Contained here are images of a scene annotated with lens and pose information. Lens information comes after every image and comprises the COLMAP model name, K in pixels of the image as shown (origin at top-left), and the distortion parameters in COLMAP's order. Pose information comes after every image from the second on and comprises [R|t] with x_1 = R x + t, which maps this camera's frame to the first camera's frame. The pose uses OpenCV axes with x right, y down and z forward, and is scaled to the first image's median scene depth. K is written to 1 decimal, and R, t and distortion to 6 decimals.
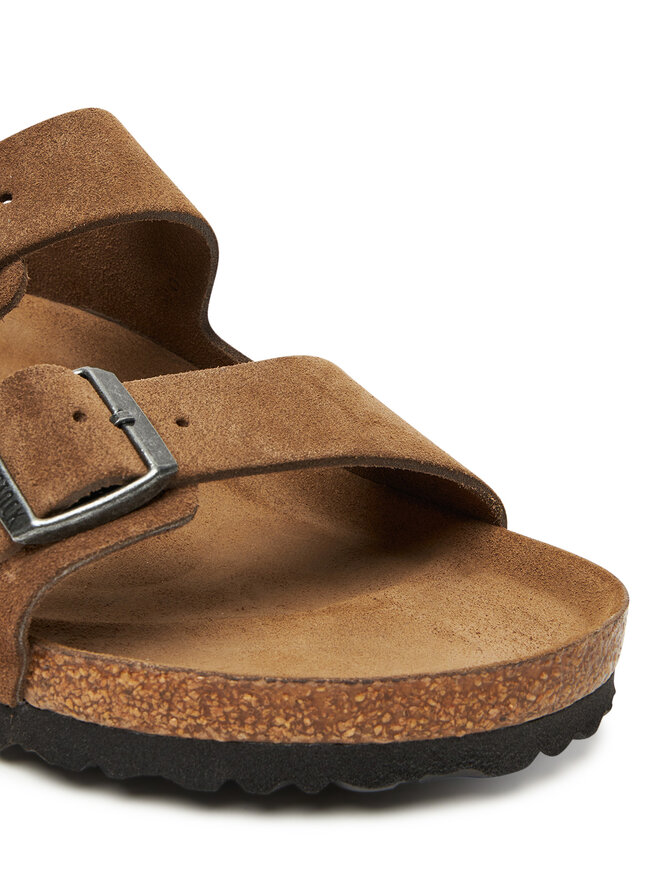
lens RADIAL K [[1986.4, 0, 331.4], [0, 1986.4, 440.3], [0, 0, 1]] dist [-0.087243, 0.000000]
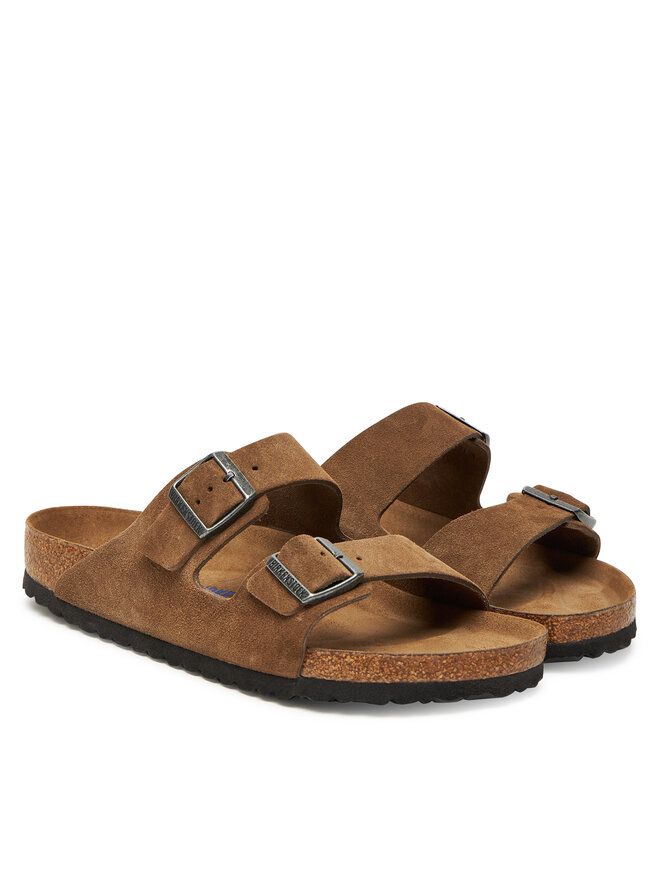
lens RADIAL K [[2314.5, 0, 330.2], [0, 2314.5, 439.4], [0, 0, 1]] dist [-0.500039, 0.000000]
pose [[0.995764, -0.026837, 0.087945, -0.367553], [0.040421, 0.986846, -0.156528, 0.296133], [-0.082588, 0.159420, 0.983750, -1.827391]]
